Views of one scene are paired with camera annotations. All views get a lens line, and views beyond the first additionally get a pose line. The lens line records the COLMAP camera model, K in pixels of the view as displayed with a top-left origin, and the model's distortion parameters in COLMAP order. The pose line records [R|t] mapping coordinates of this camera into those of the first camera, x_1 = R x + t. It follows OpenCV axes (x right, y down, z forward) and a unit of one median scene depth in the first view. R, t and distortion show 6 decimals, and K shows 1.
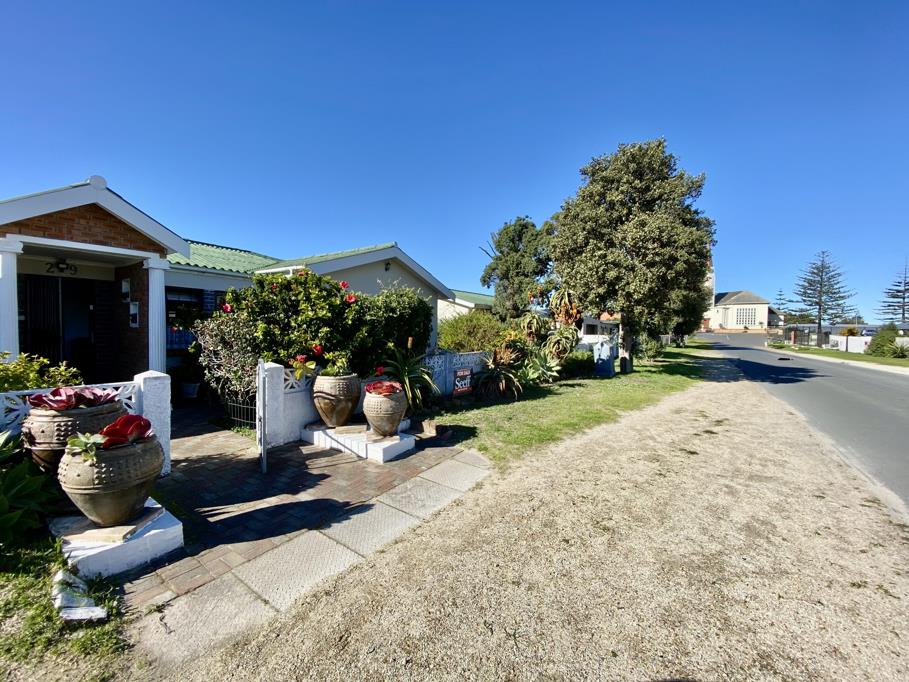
lens RADIAL K [[365.1, 0, 456.3], [0, 365.1, 342.2], [0, 0, 1]] dist [0.001766, -0.013926]
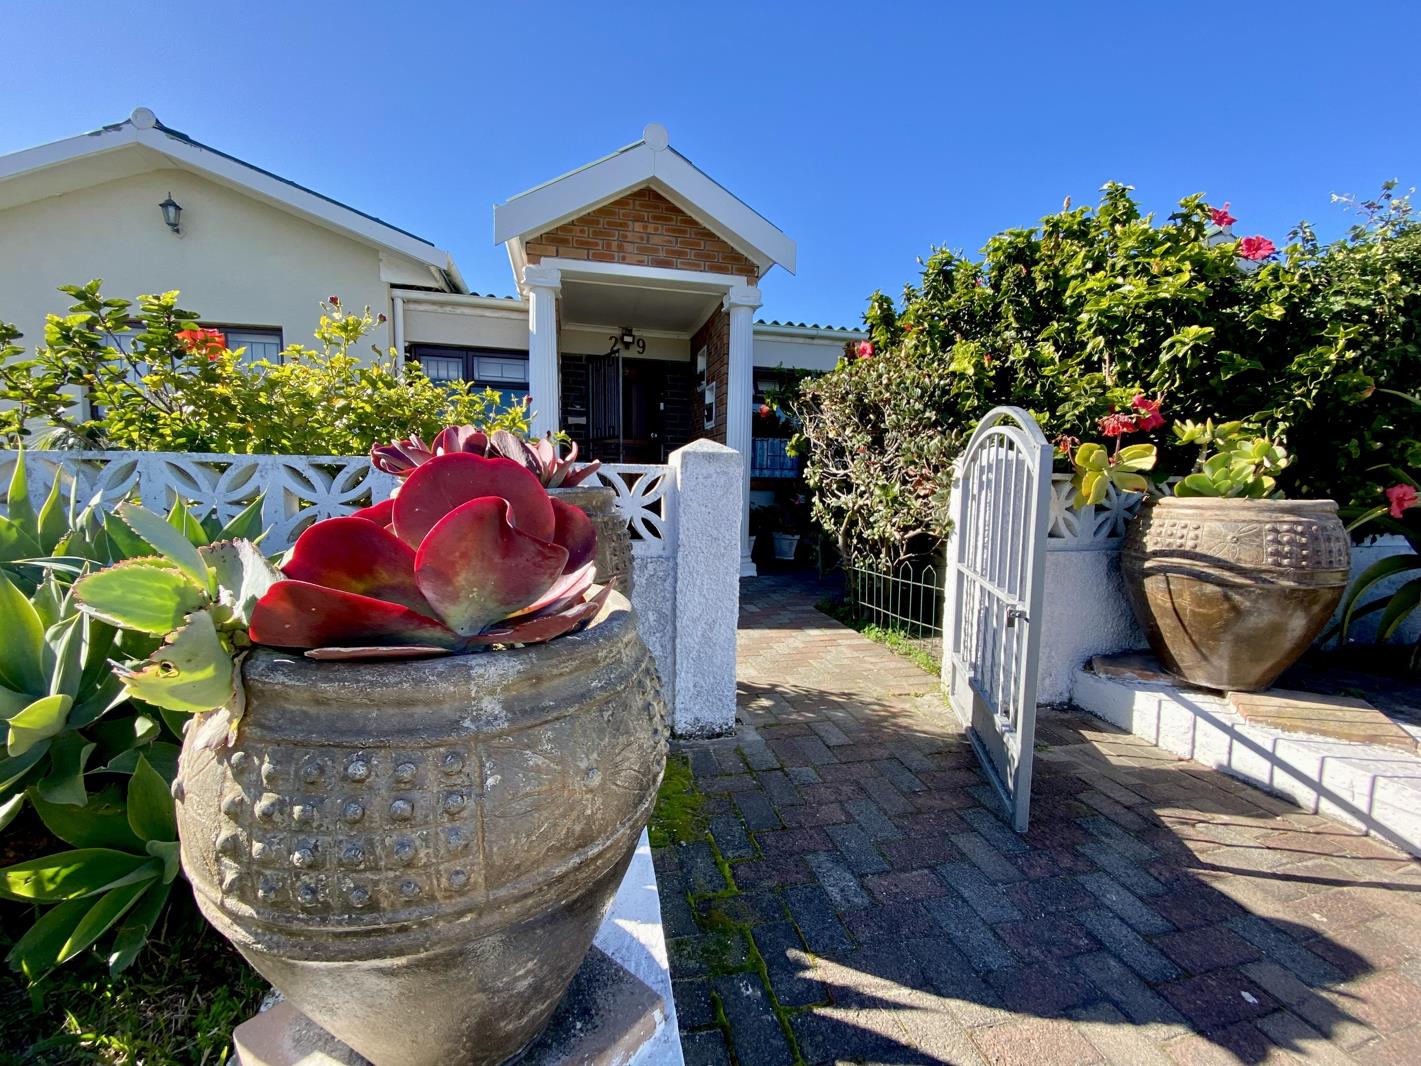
lens RADIAL K [[570.7, 0, 713.3], [0, 570.7, 535.0], [0, 0, 1]] dist [0.001766, -0.013926]
pose [[0.727678, 0.059463, -0.683337, -0.334075], [-0.031512, 0.998081, 0.053295, 0.110106], [0.685195, -0.017248, 0.728156, 0.450667]]
